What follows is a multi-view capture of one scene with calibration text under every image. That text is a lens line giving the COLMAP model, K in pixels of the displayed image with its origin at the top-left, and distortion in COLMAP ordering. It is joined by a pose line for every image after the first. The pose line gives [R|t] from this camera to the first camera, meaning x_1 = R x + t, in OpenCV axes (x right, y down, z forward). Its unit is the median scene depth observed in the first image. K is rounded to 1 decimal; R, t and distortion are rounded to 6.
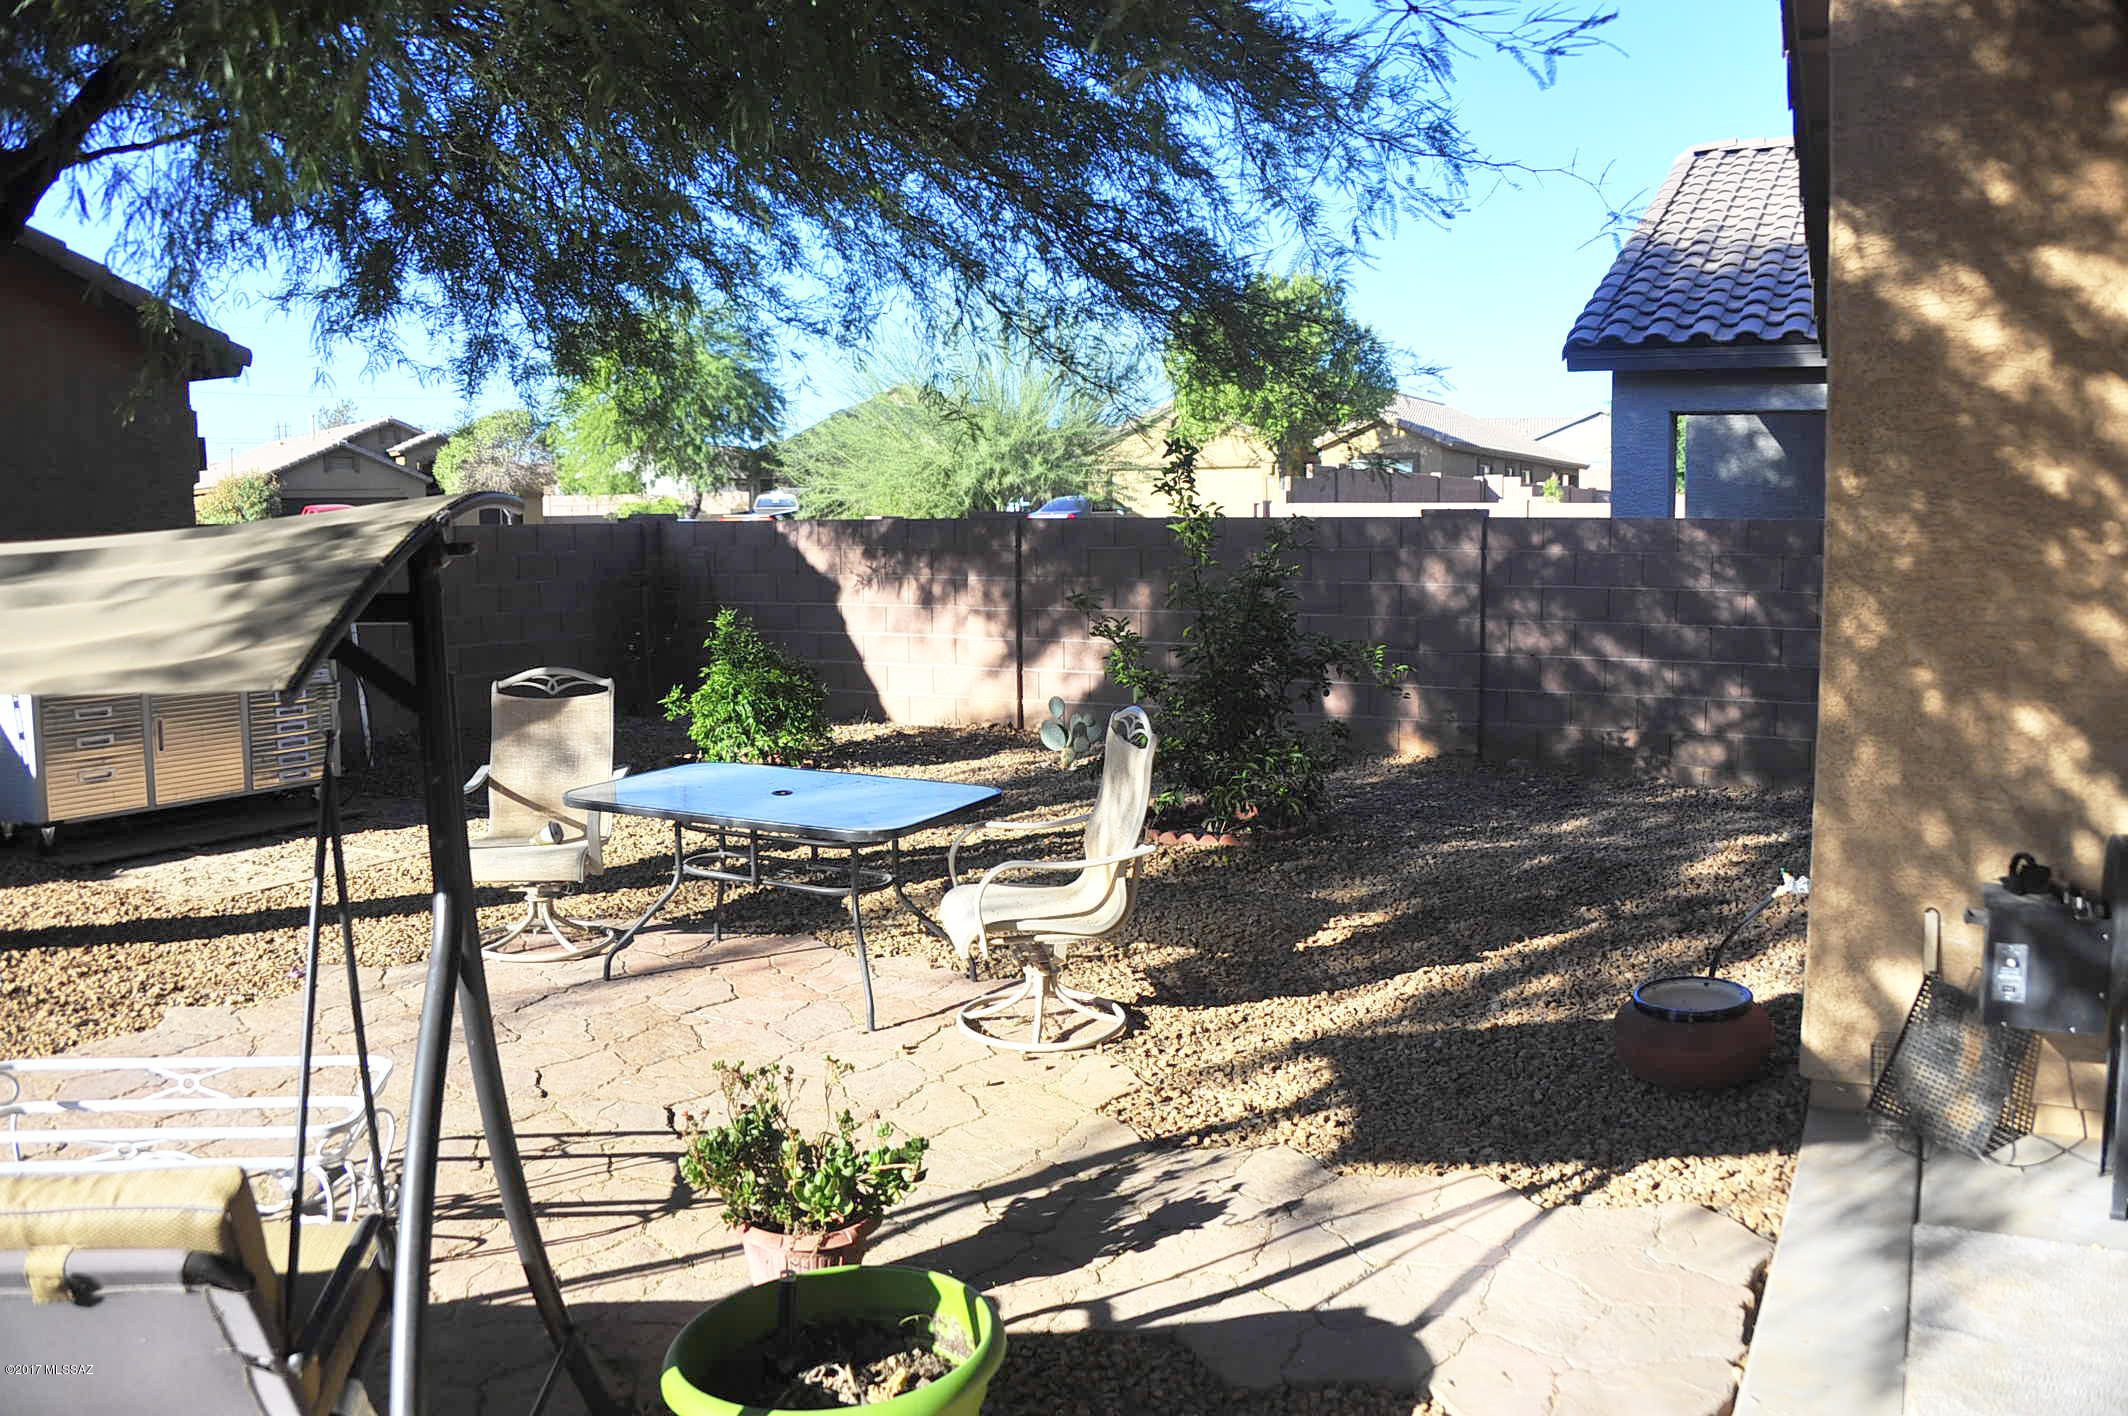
lens RADIAL K [[1709.9, 0, 1064.0], [0, 1709.9, 708.0], [0, 0, 1]] dist [-0.179273, 0.105939]
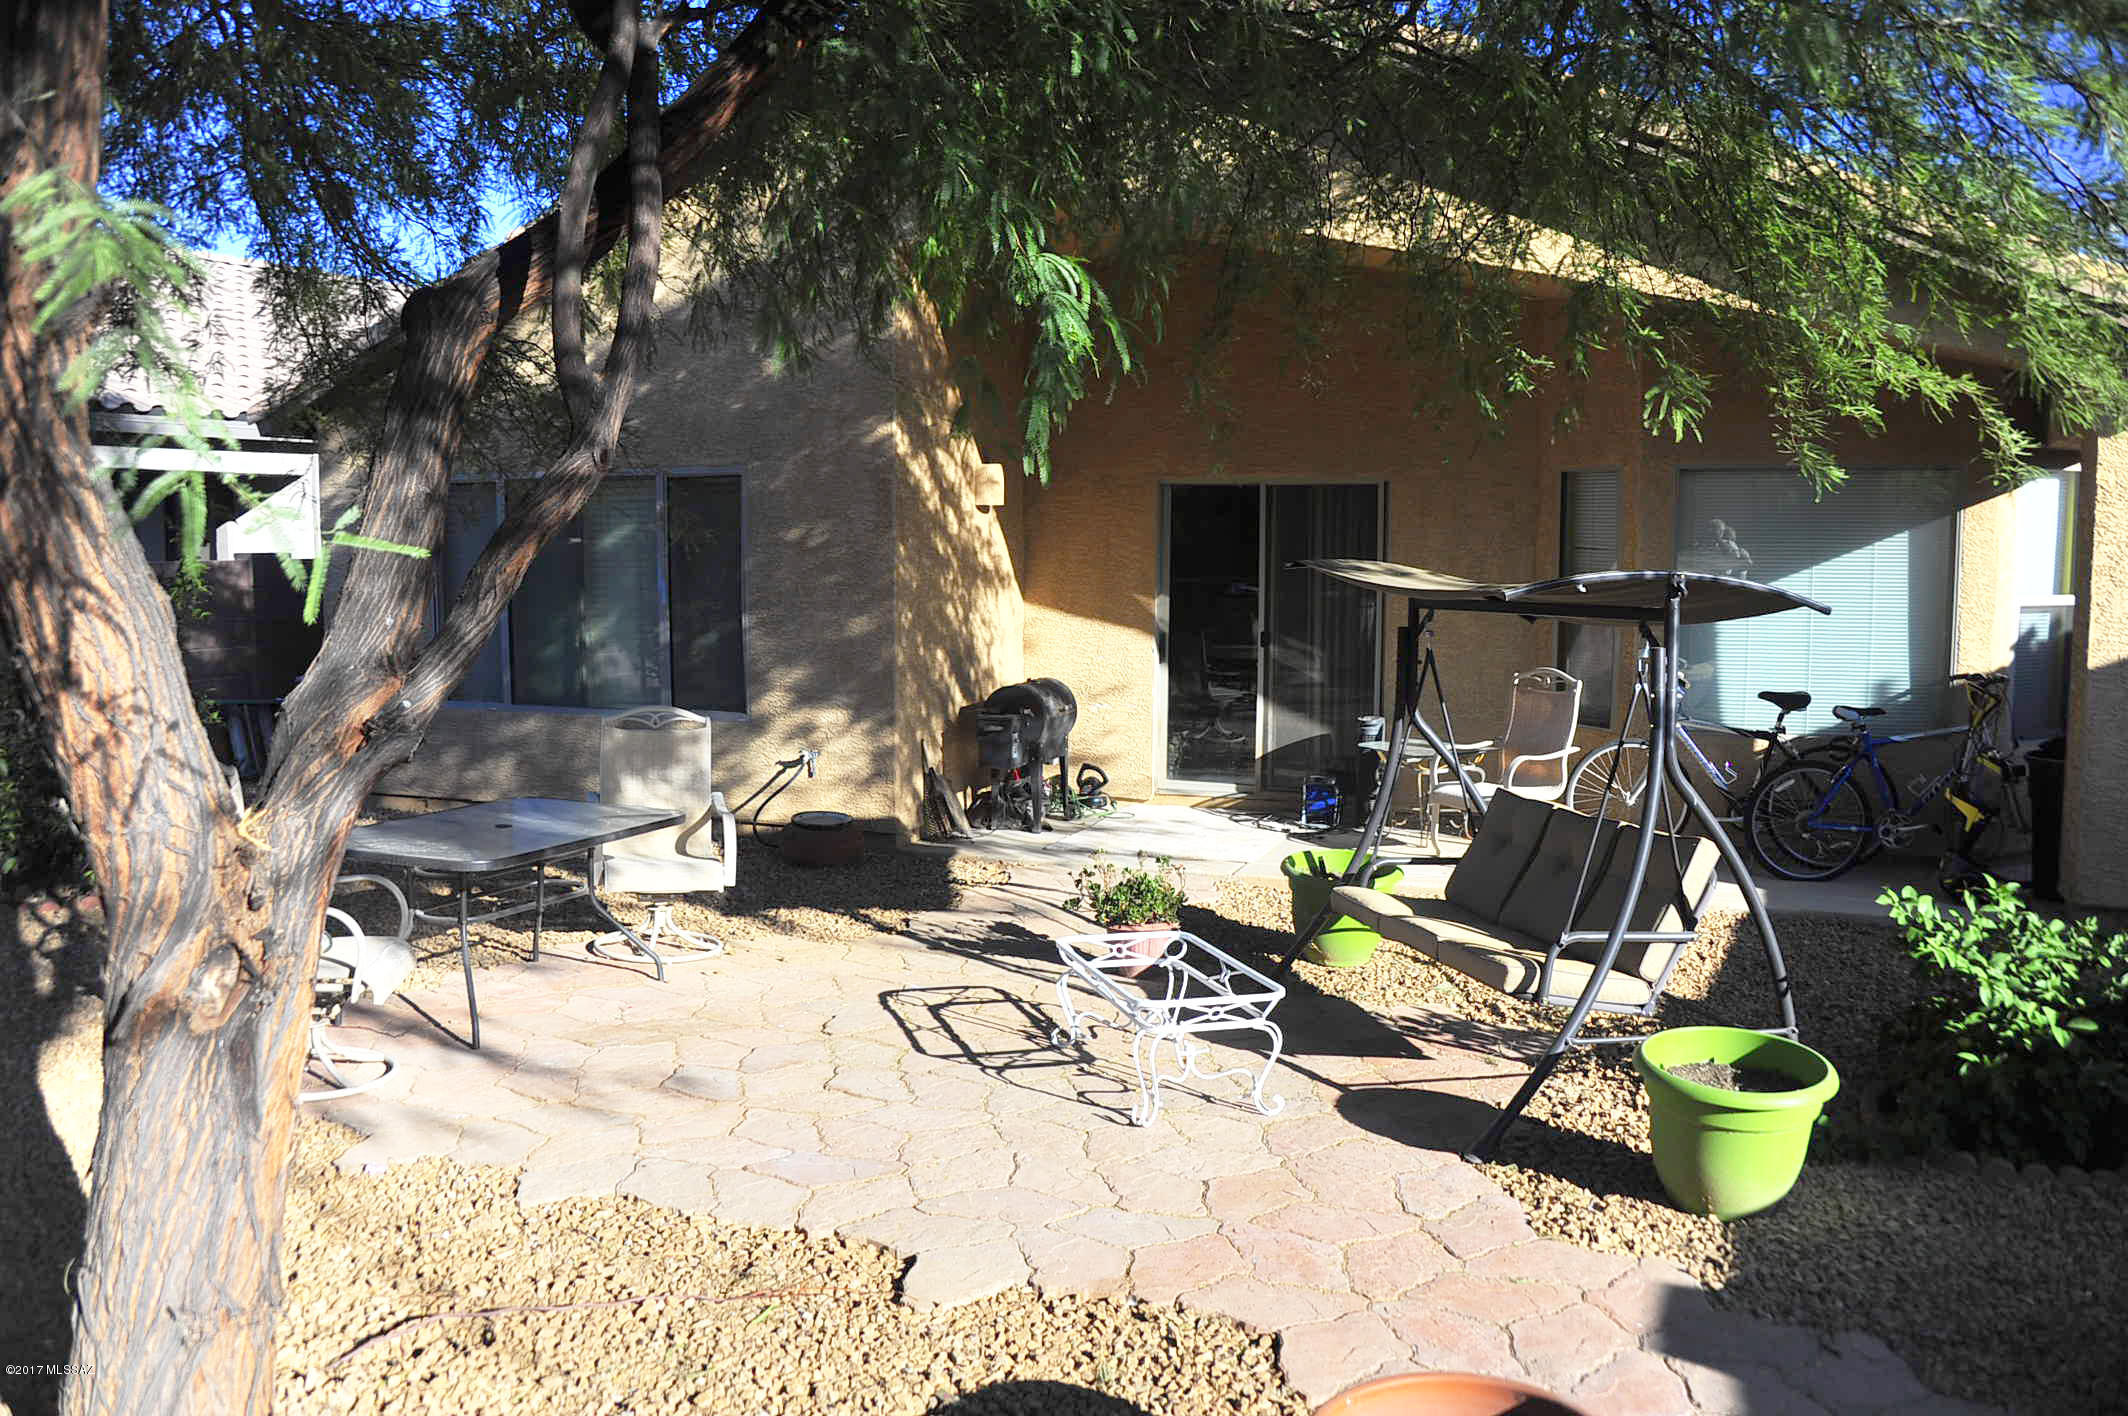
lens RADIAL K [[1709.9, 0, 1064.0], [0, 1709.9, 708.0], [0, 0, 1]] dist [-0.179273, 0.105939]
pose [[-0.086426, -0.091573, 0.992041, -1.717460], [0.109688, 0.988838, 0.100834, -0.134077], [-0.990202, 0.117529, -0.075417, 0.972963]]
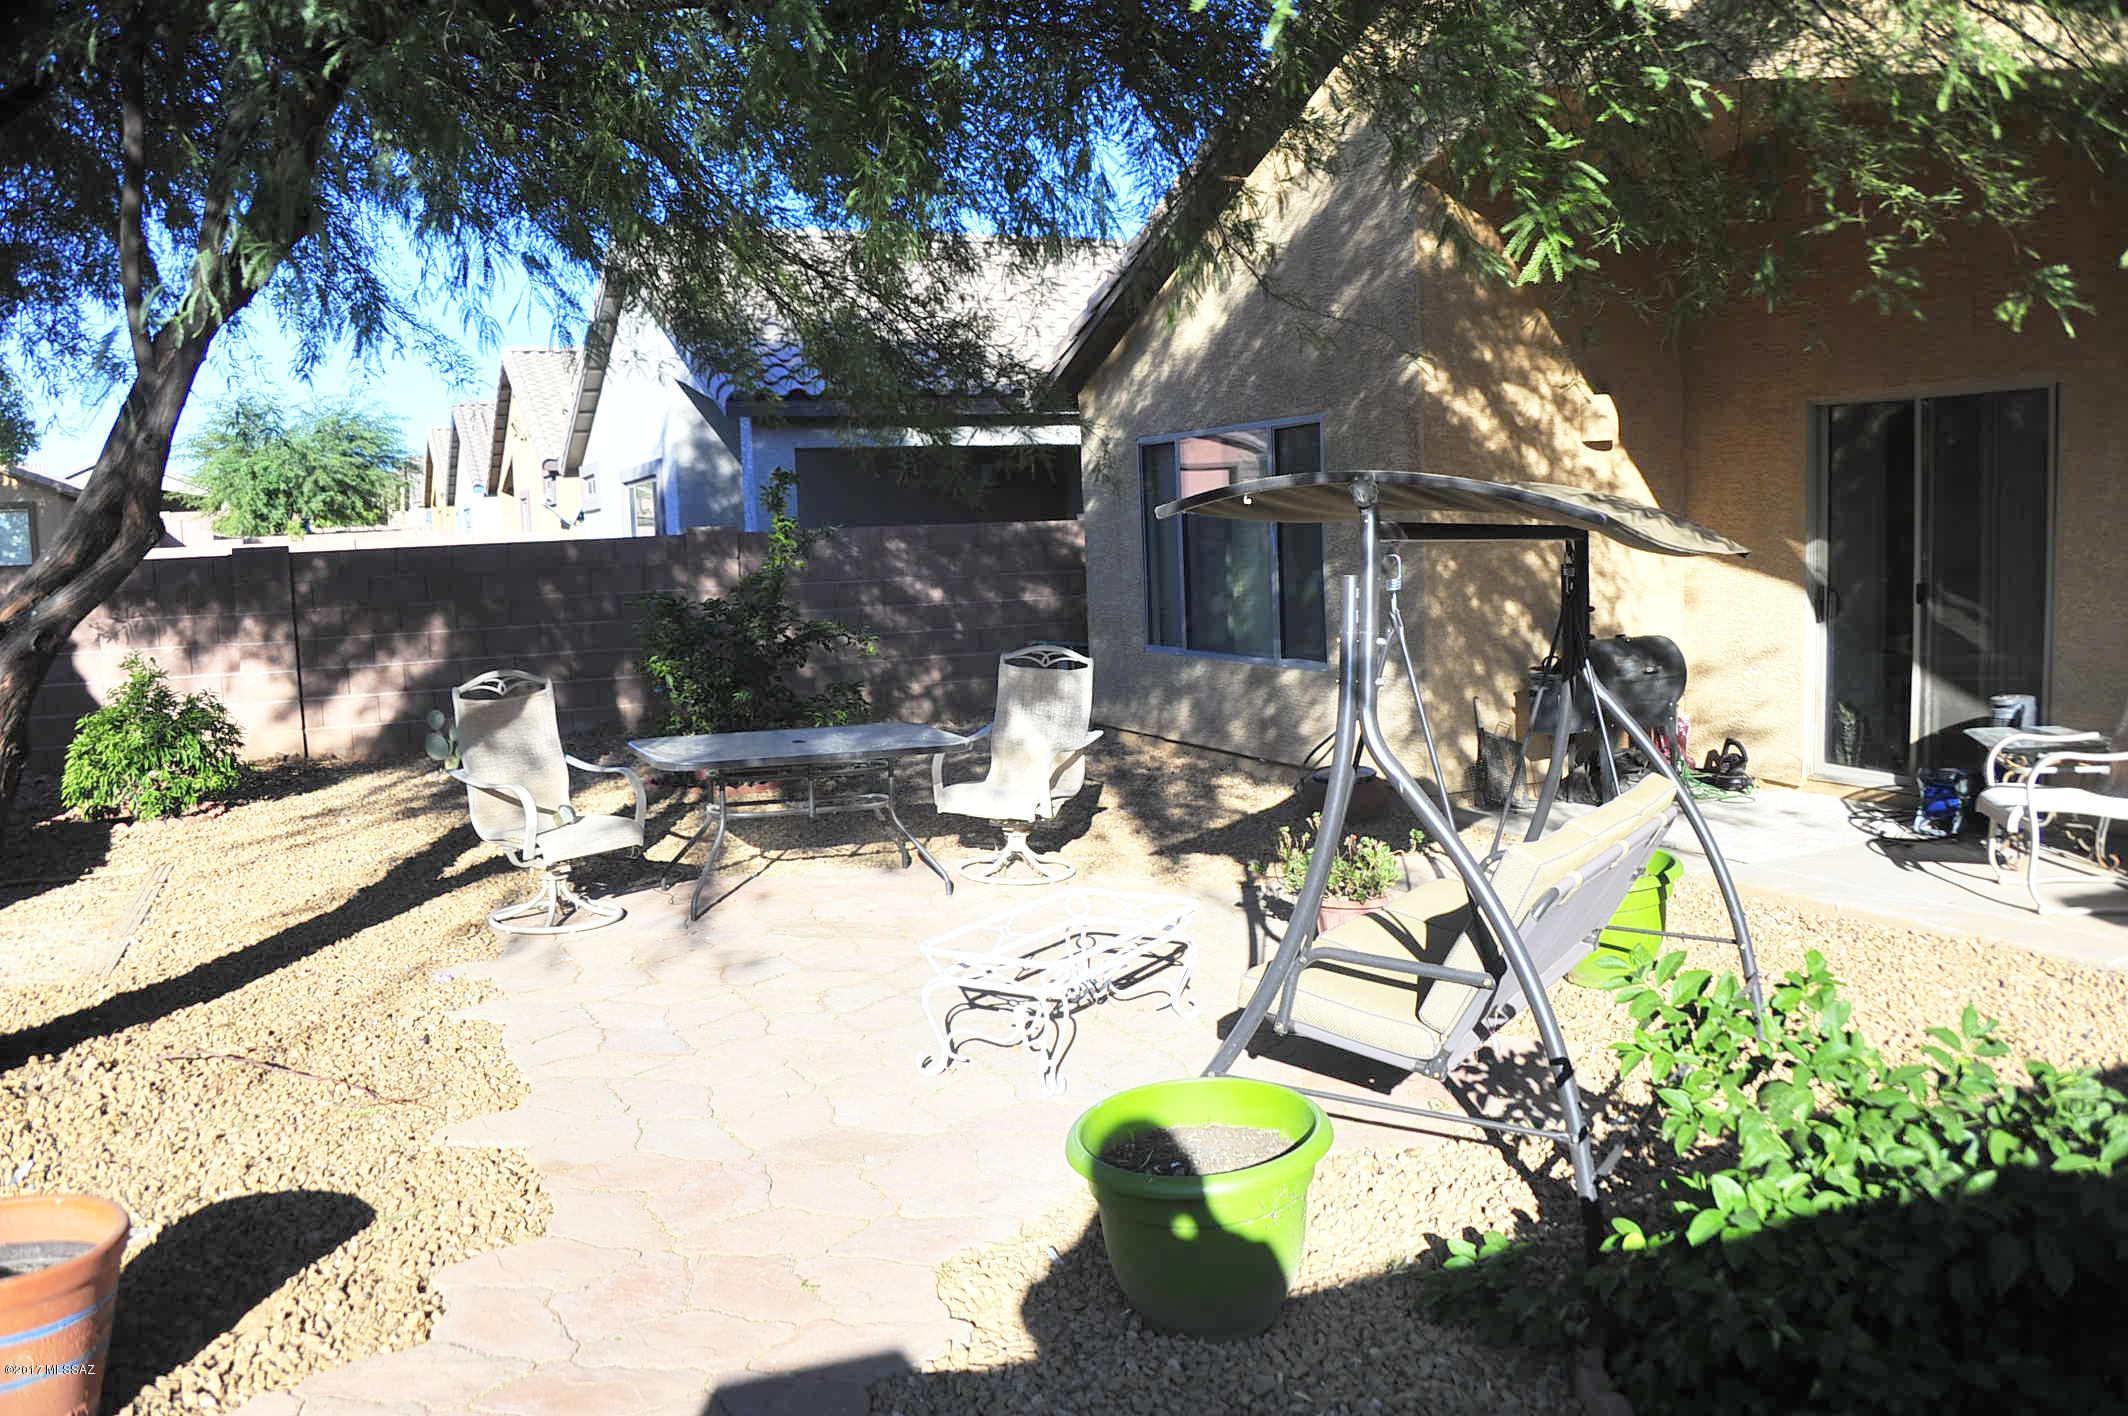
lens RADIAL K [[1709.9, 0, 1064.0], [0, 1709.9, 708.0], [0, 0, 1]] dist [-0.179273, 0.105939]
pose [[0.650670, -0.096490, 0.753206, -1.365400], [0.116930, 0.992795, 0.026170, 0.011592], [-0.750304, 0.071045, 0.657264, 0.012993]]
